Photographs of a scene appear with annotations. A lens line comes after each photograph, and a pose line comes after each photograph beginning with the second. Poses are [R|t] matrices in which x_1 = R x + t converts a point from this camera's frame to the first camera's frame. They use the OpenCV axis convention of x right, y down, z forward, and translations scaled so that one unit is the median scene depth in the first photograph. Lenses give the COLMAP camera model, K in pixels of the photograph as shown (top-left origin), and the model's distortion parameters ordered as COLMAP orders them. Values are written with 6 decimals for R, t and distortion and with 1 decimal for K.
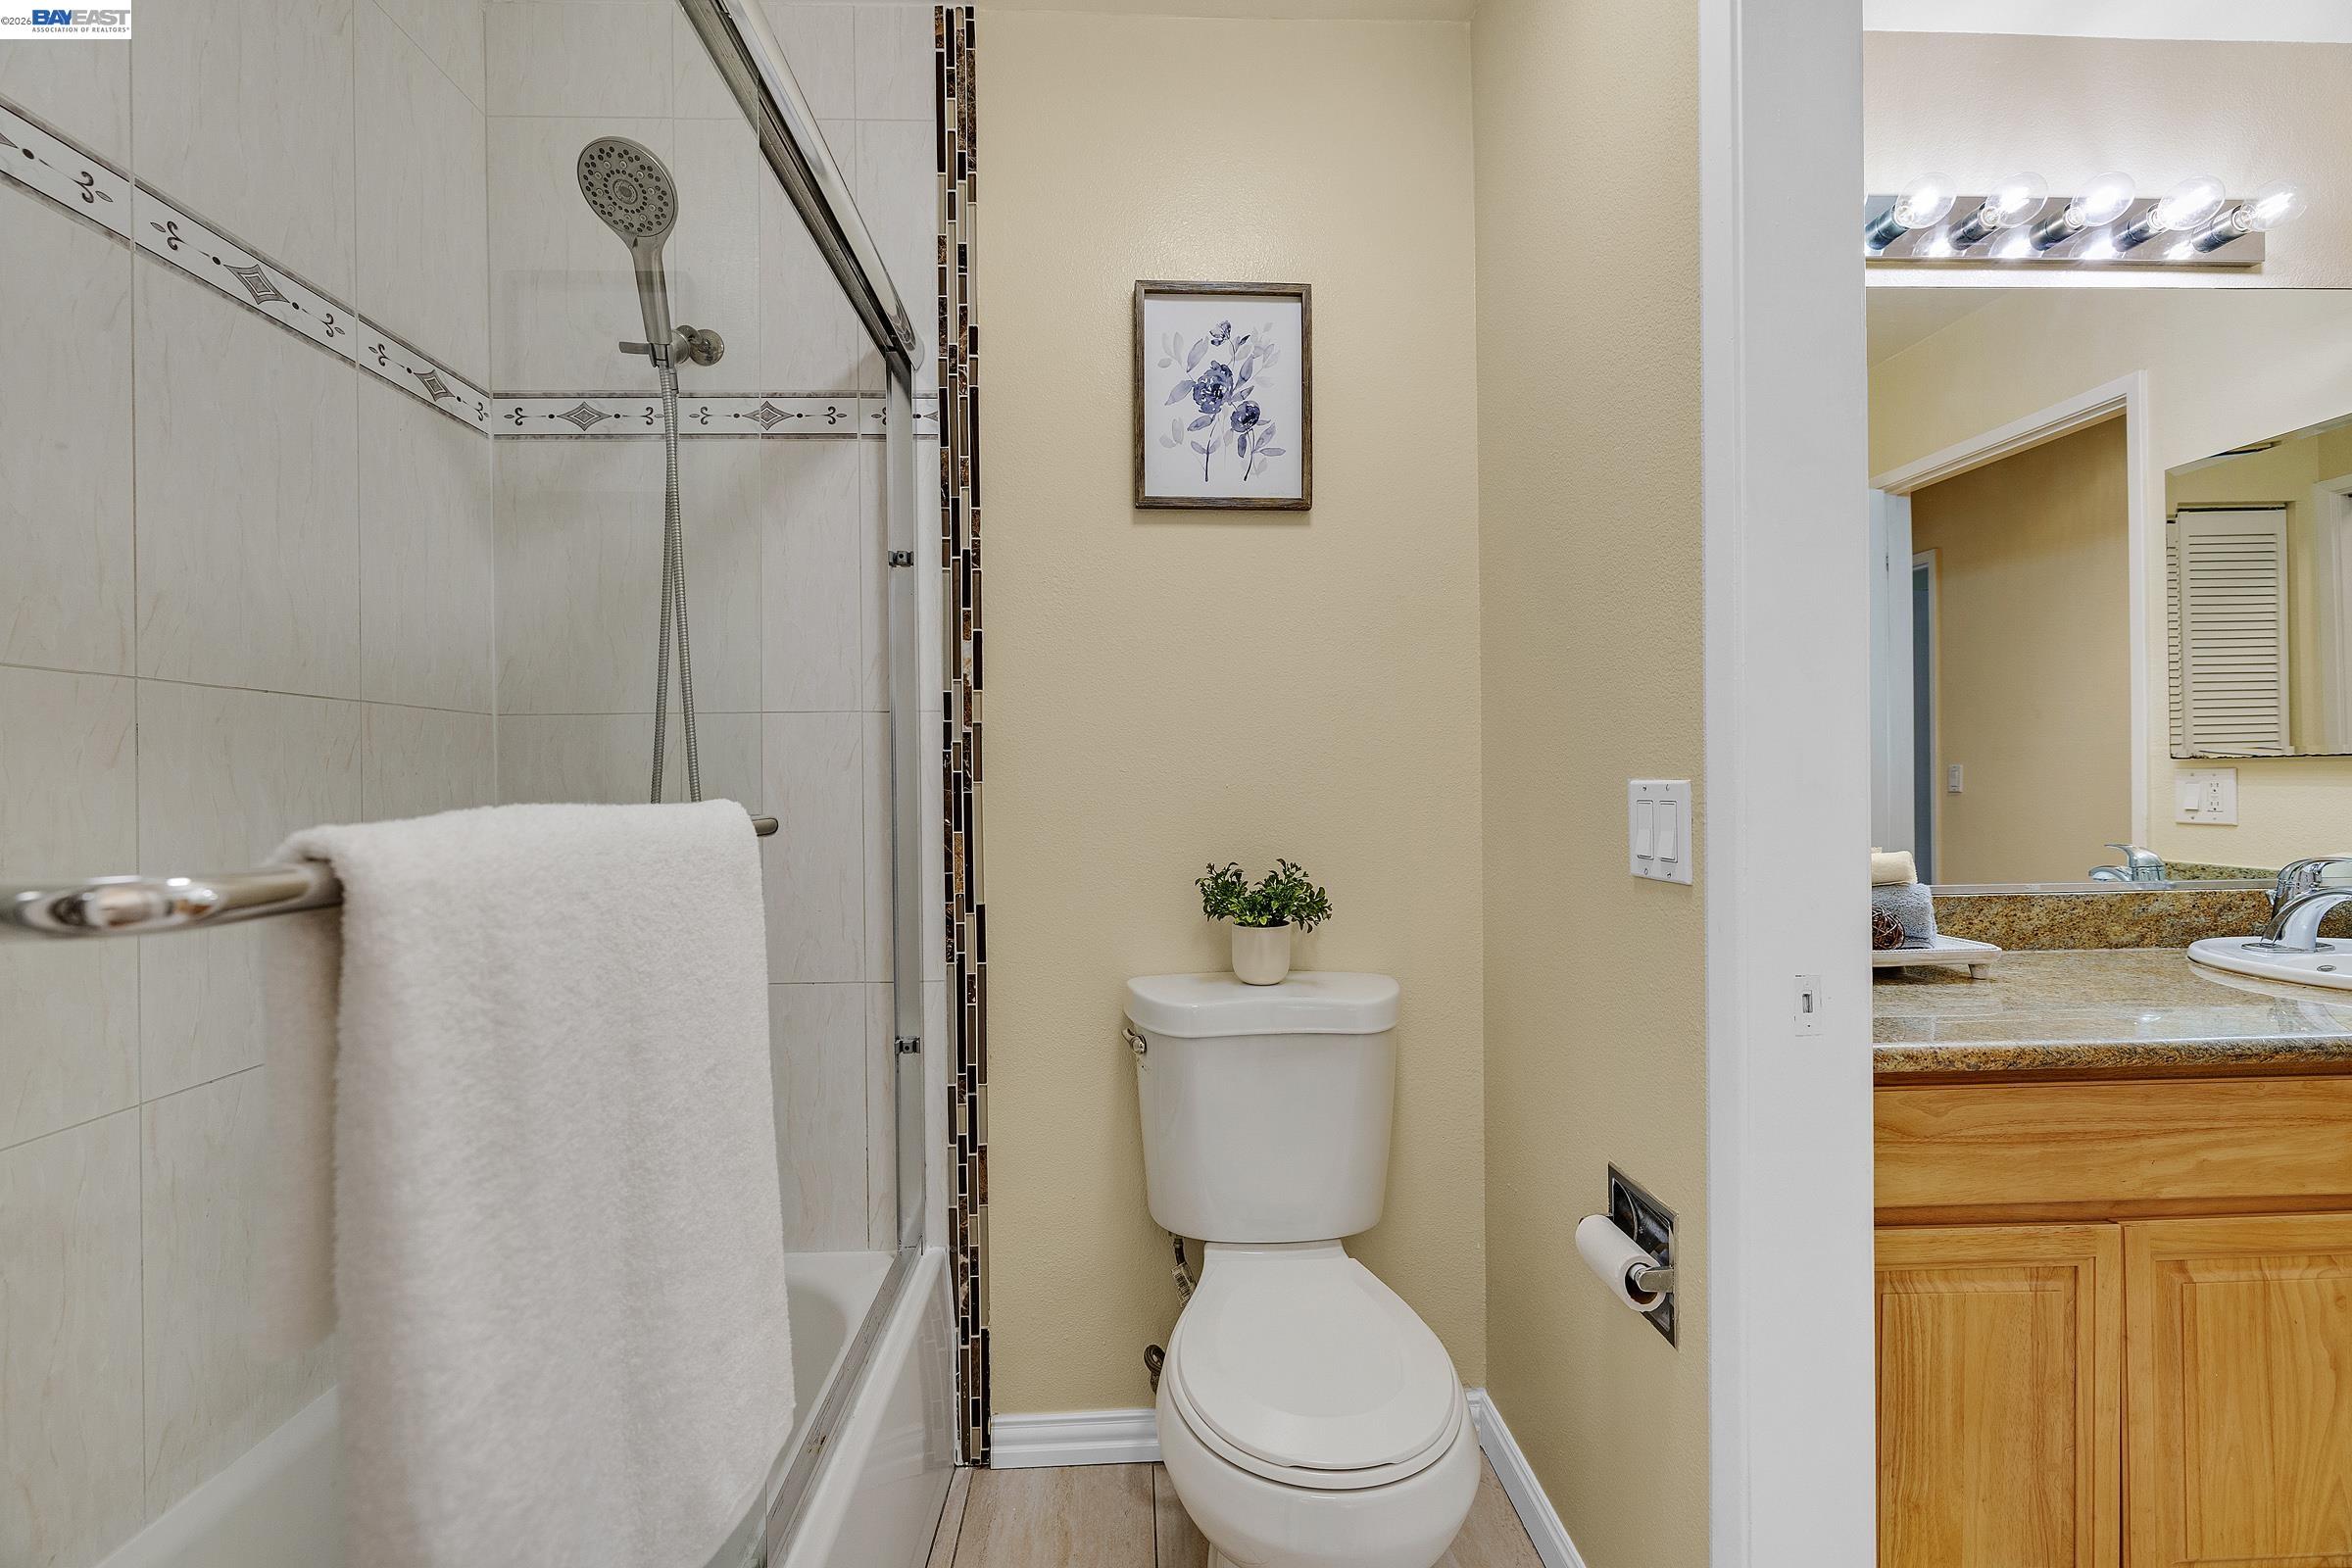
lens RADIAL K [[986.6, 0, 1166.8], [0, 986.6, 783.0], [0, 0, 1]] dist [-0.001600, -0.000011]
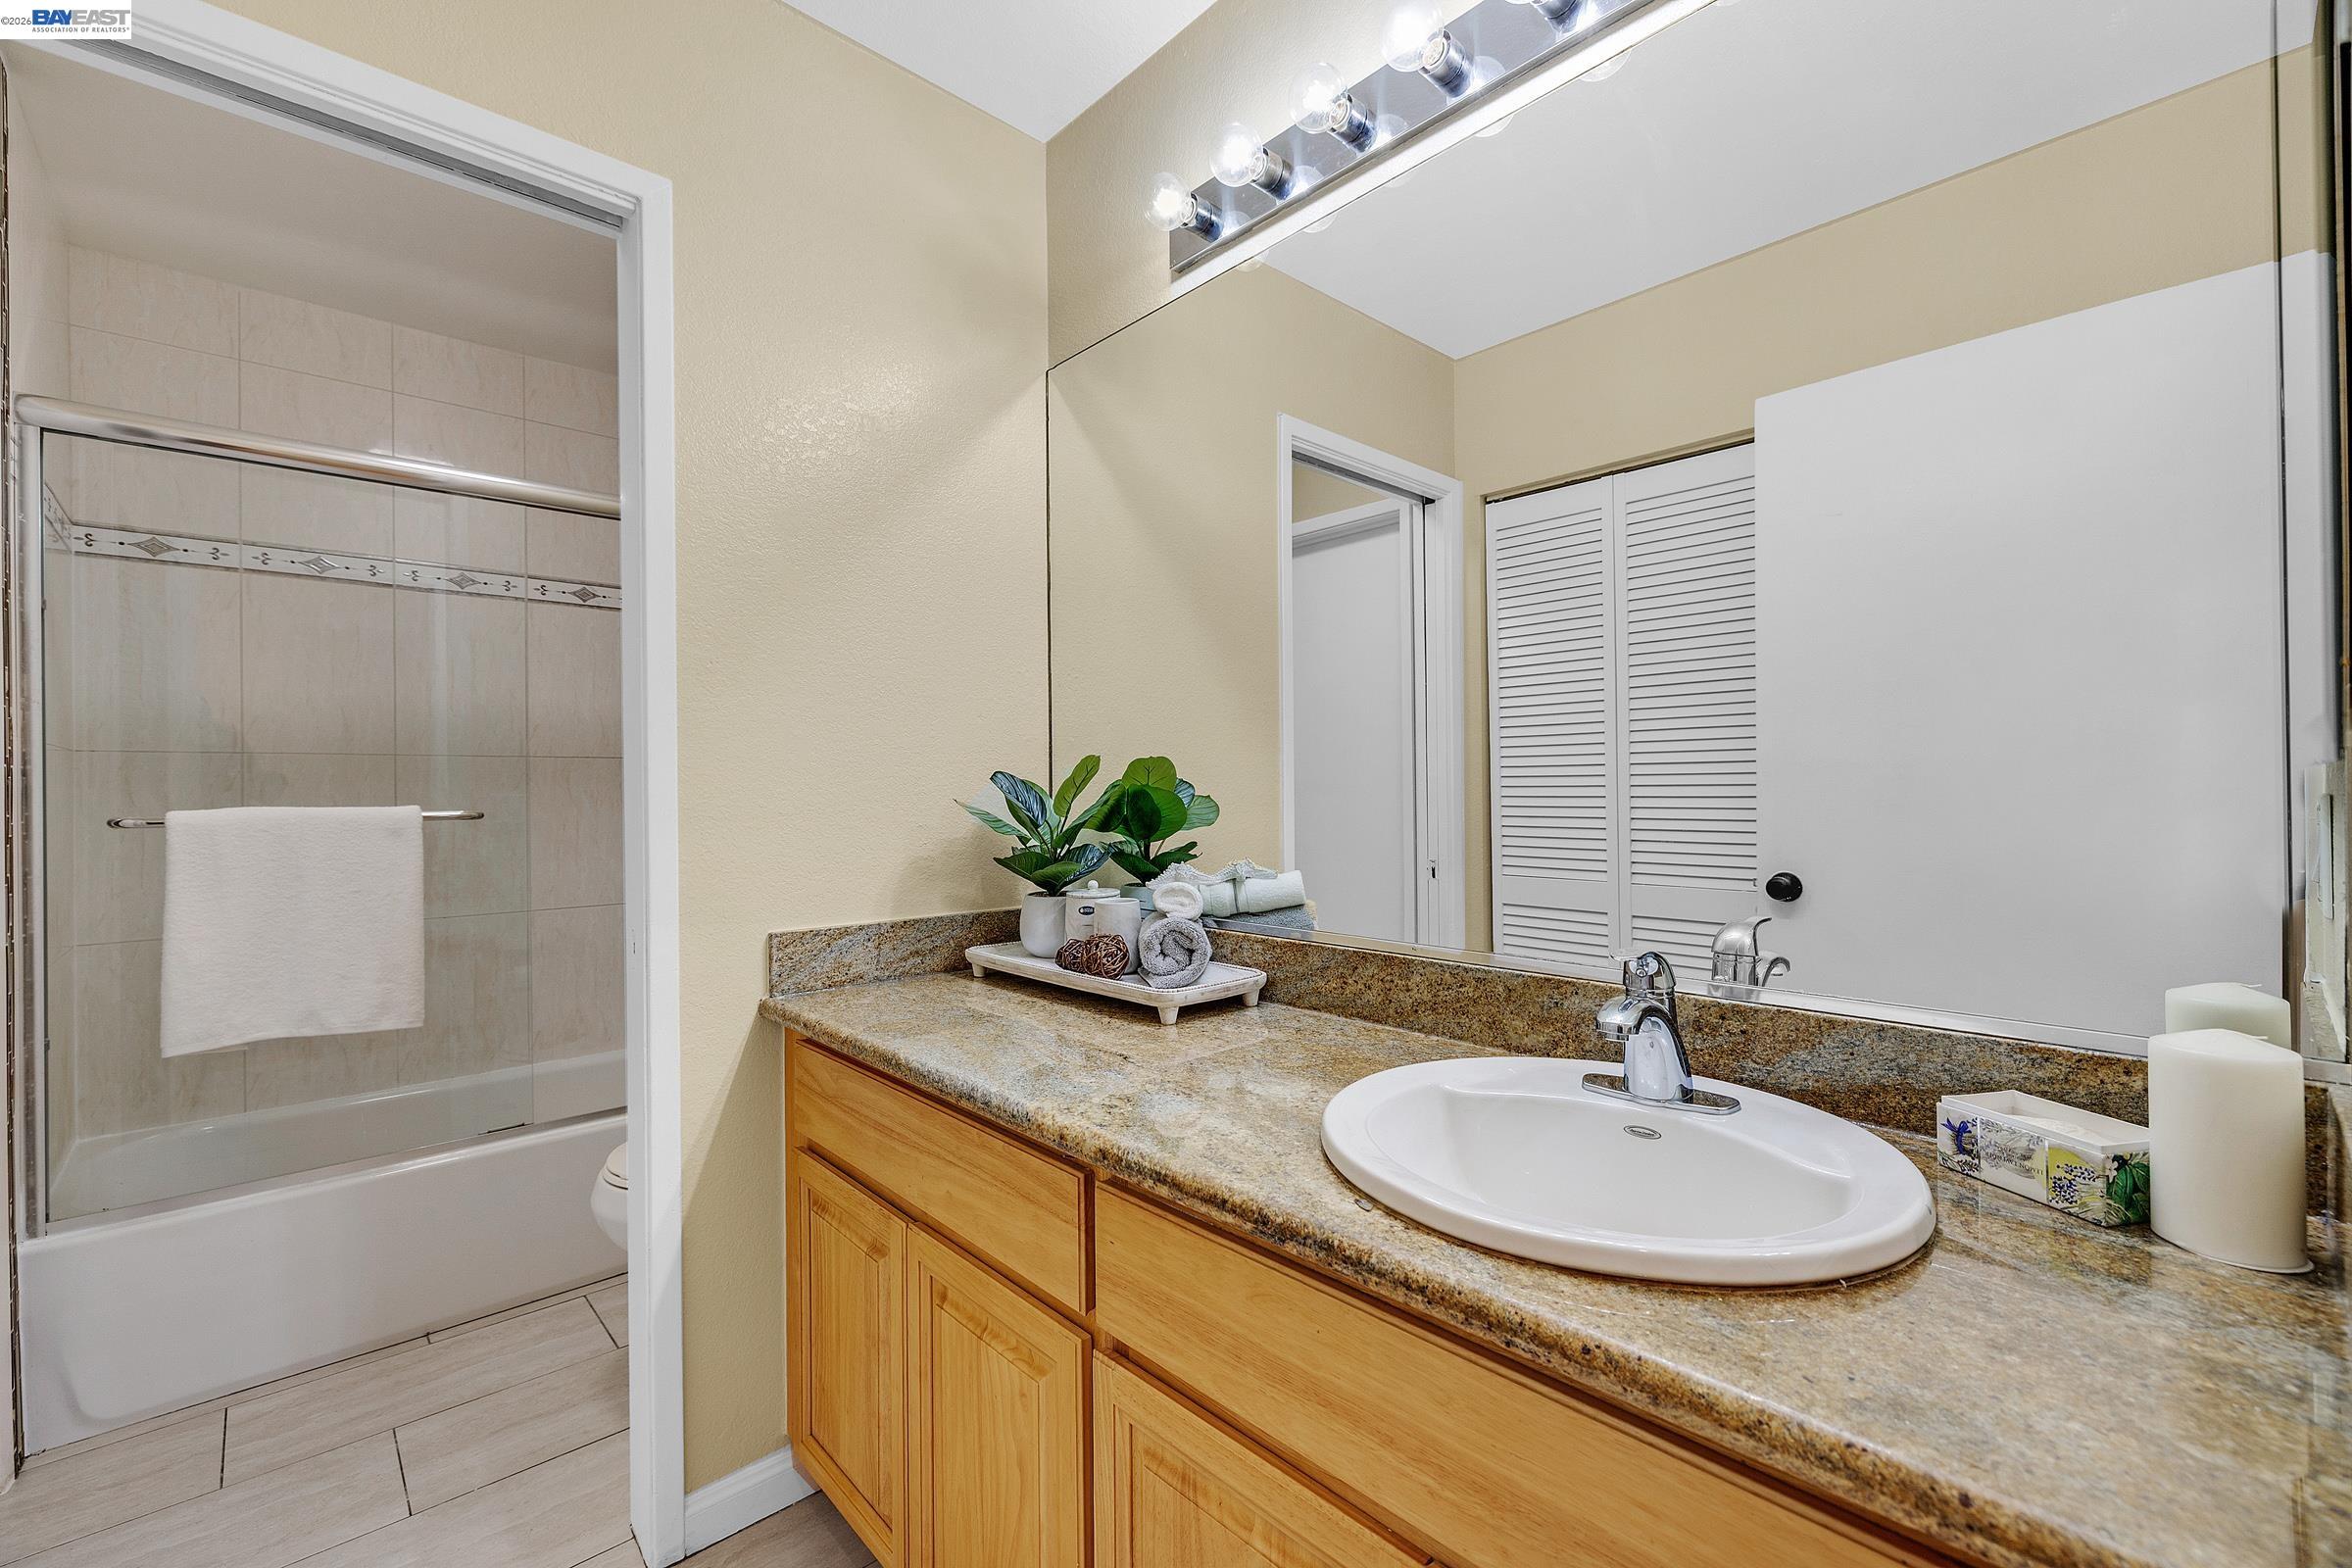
lens RADIAL K [[982.3, 0, 1166.7], [0, 982.3, 788.8], [0, 0, 1]] dist [-0.000359, 0.000087]
pose [[0.645170, 0.007307, -0.764004, 1.403091], [-0.001862, 0.999966, 0.007991, -0.026186], [0.764037, -0.003733, 0.645161, 0.375584]]
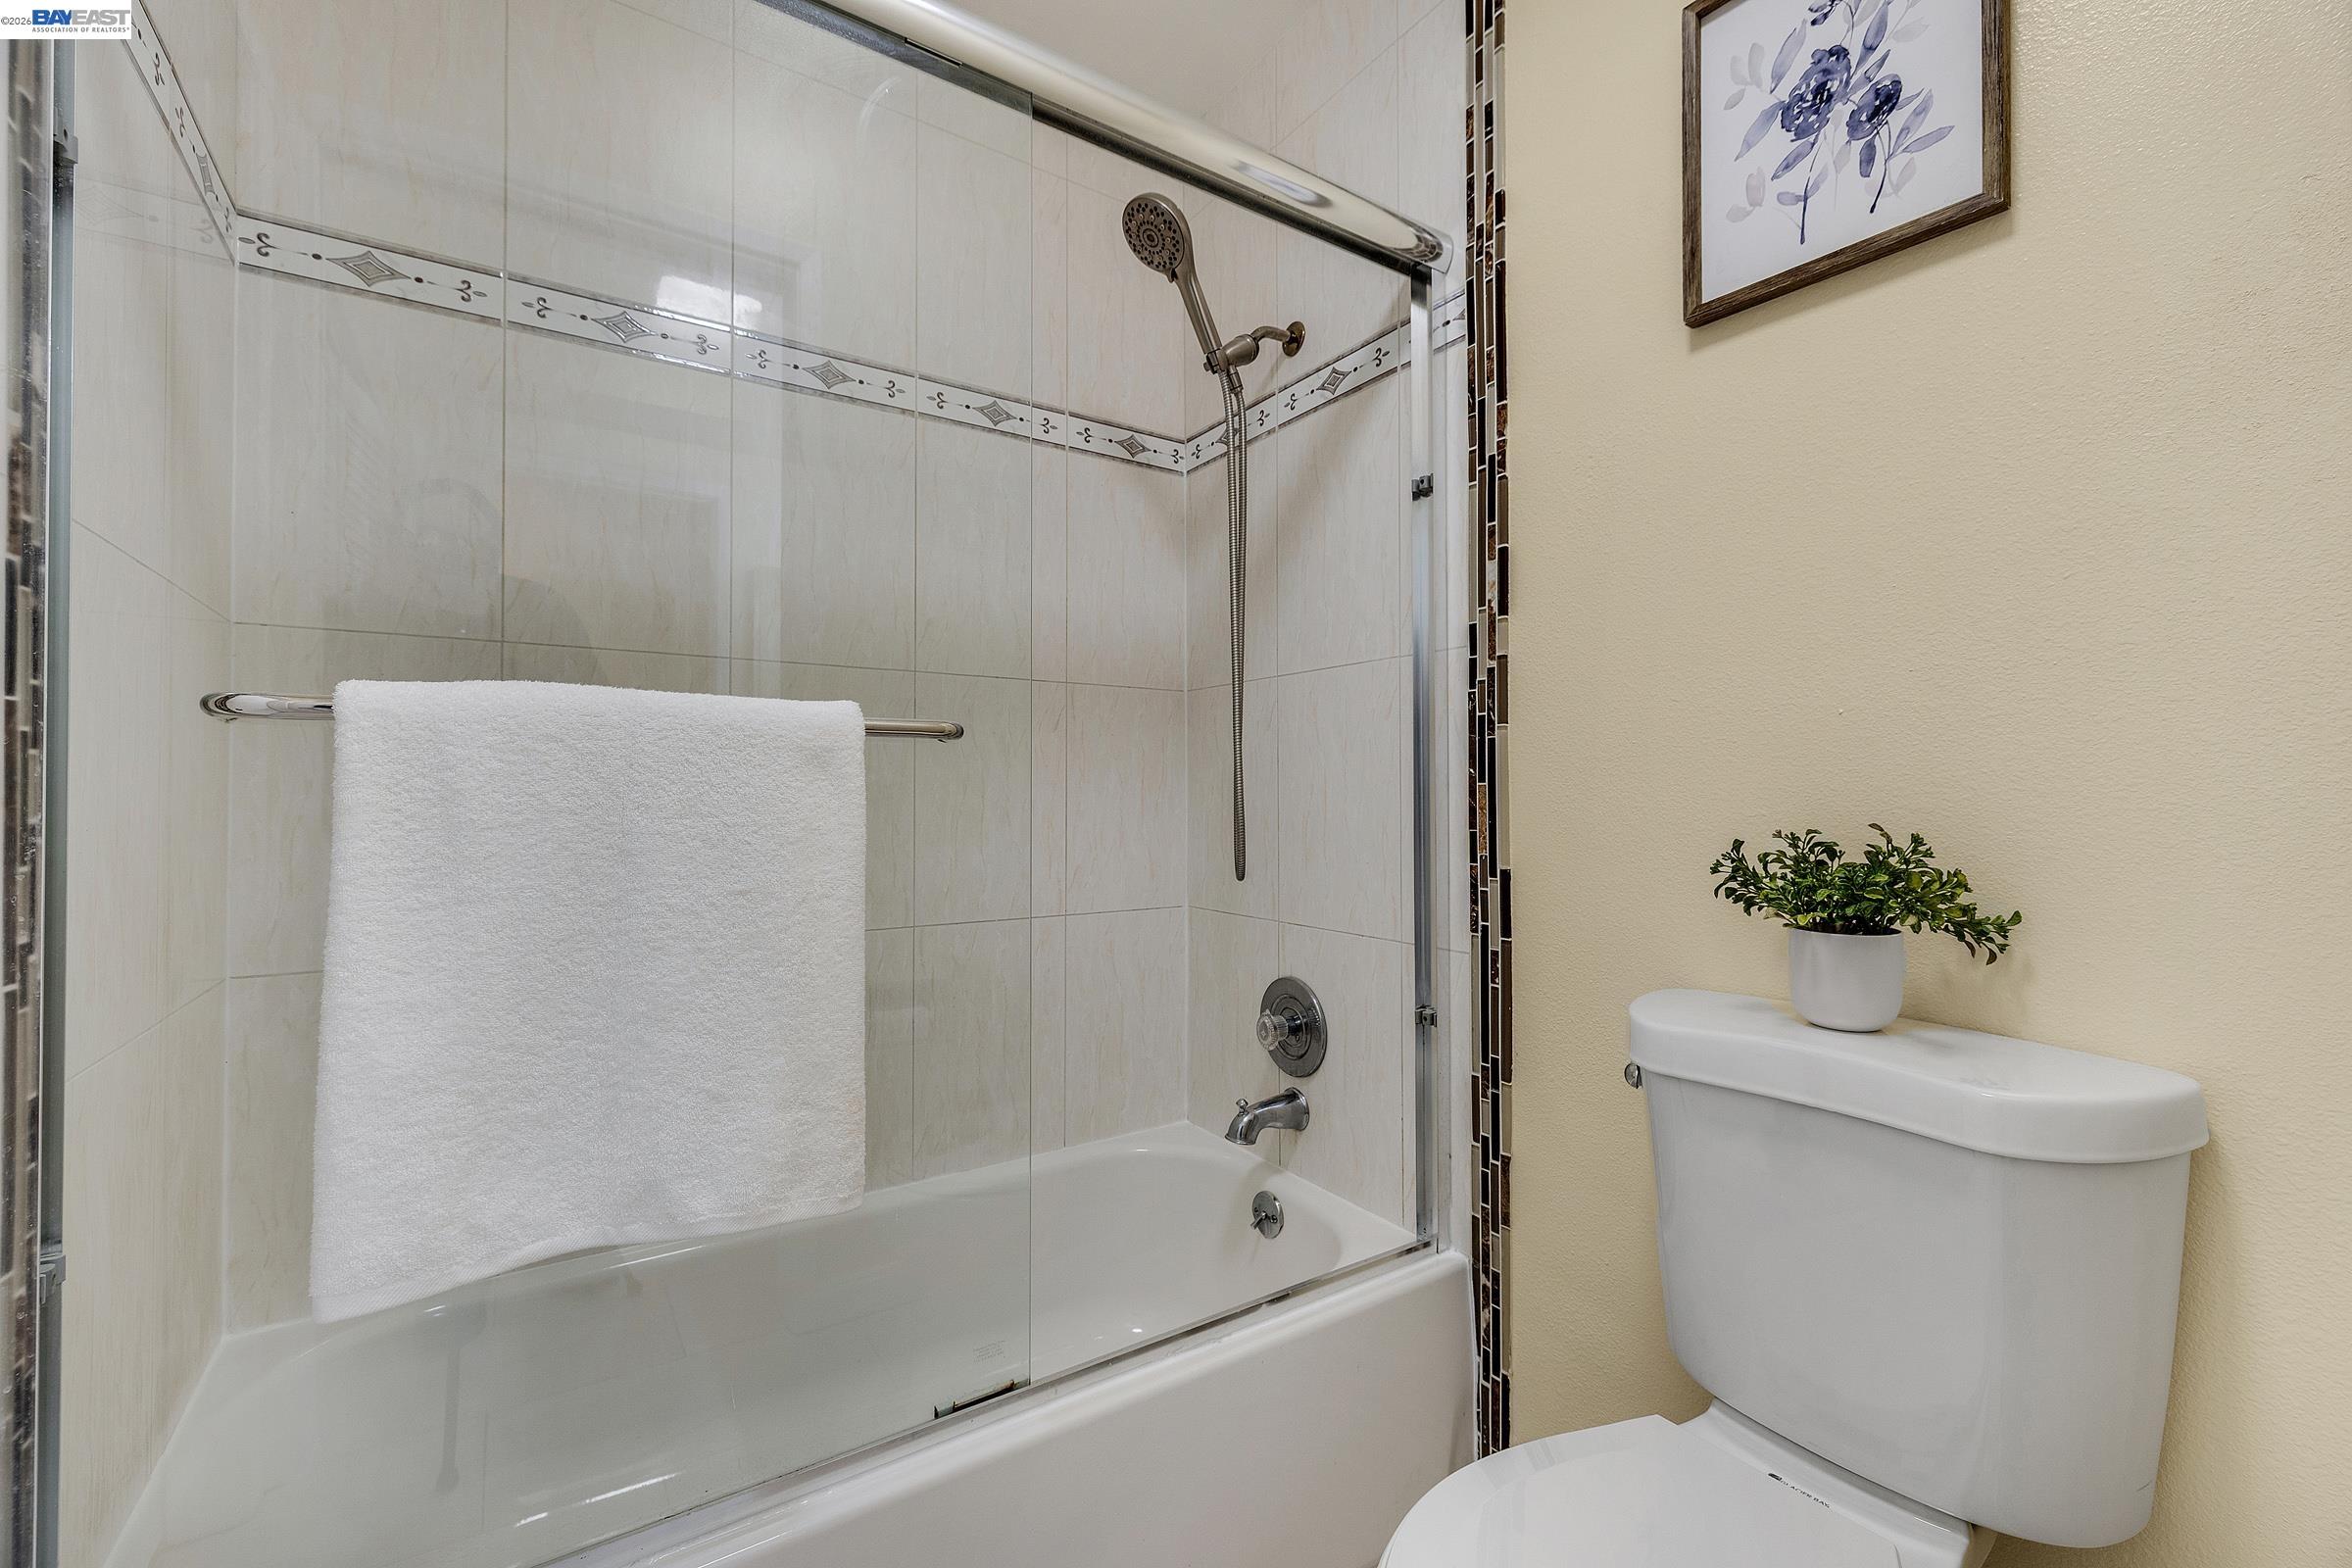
lens RADIAL K [[982.3, 0, 1166.7], [0, 982.3, 788.8], [0, 0, 1]] dist [-0.000359, 0.000087]
pose [[0.520832, 0.001854, -0.853657, 0.380020], [-0.007441, 0.999970, -0.002368, 0.058440], [0.853627, 0.007585, 0.520830, 0.314440]]
